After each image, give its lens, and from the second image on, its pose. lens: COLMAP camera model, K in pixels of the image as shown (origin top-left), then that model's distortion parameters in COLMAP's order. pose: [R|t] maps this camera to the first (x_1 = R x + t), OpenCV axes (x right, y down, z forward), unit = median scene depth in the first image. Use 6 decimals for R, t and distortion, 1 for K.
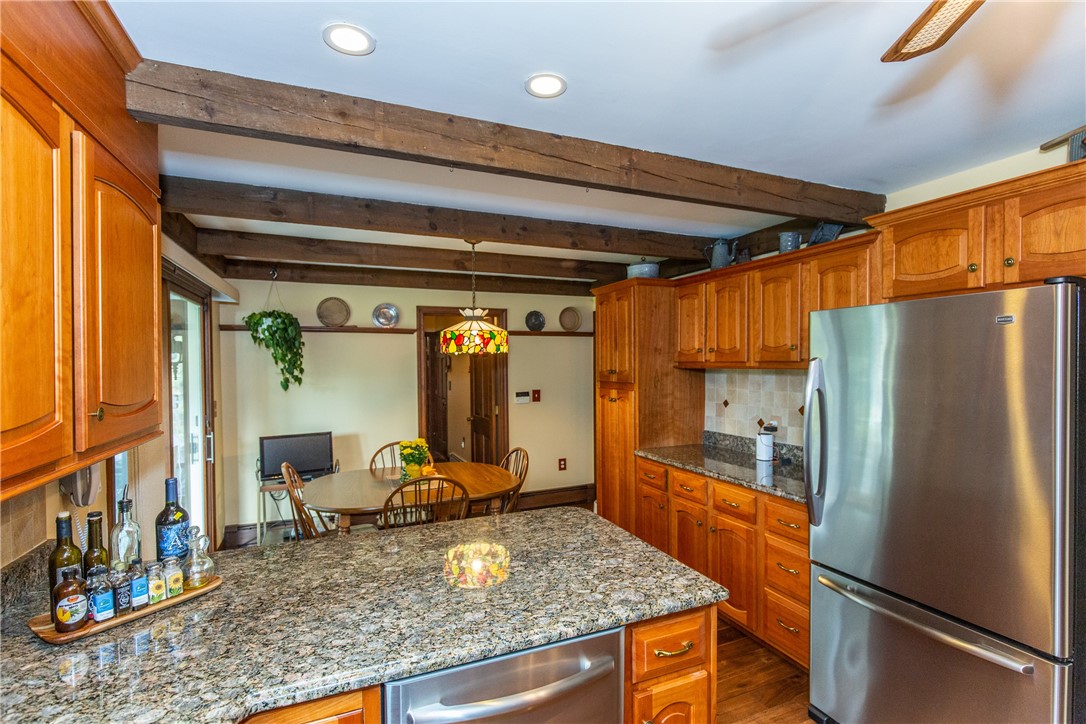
lens RADIAL K [[509.5, 0, 553.0], [0, 509.5, 369.8], [0, 0, 1]] dist [-0.005293, -0.000298]
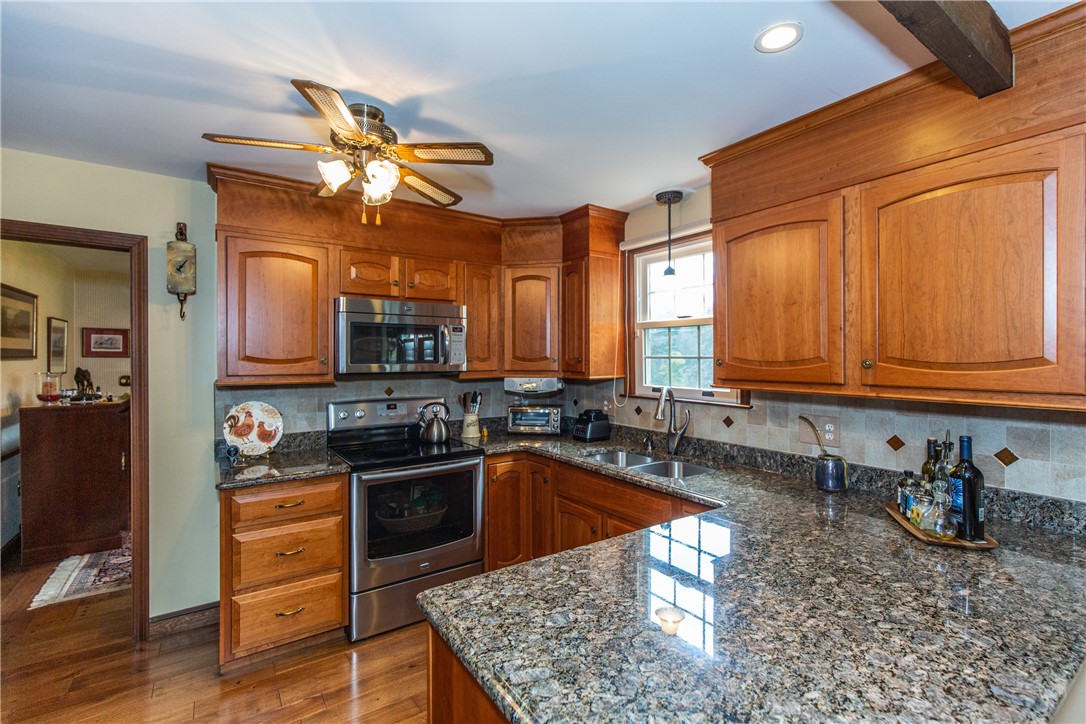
lens RADIAL K [[488.5, 0, 550.2], [0, 488.5, 356.0], [0, 0, 1]] dist [0.005424, -0.001440]
pose [[-0.981436, 0.008217, -0.191612, 0.275034], [0.004775, 0.999819, 0.018417, 0.025054], [0.191728, 0.017160, -0.981298, 1.789327]]
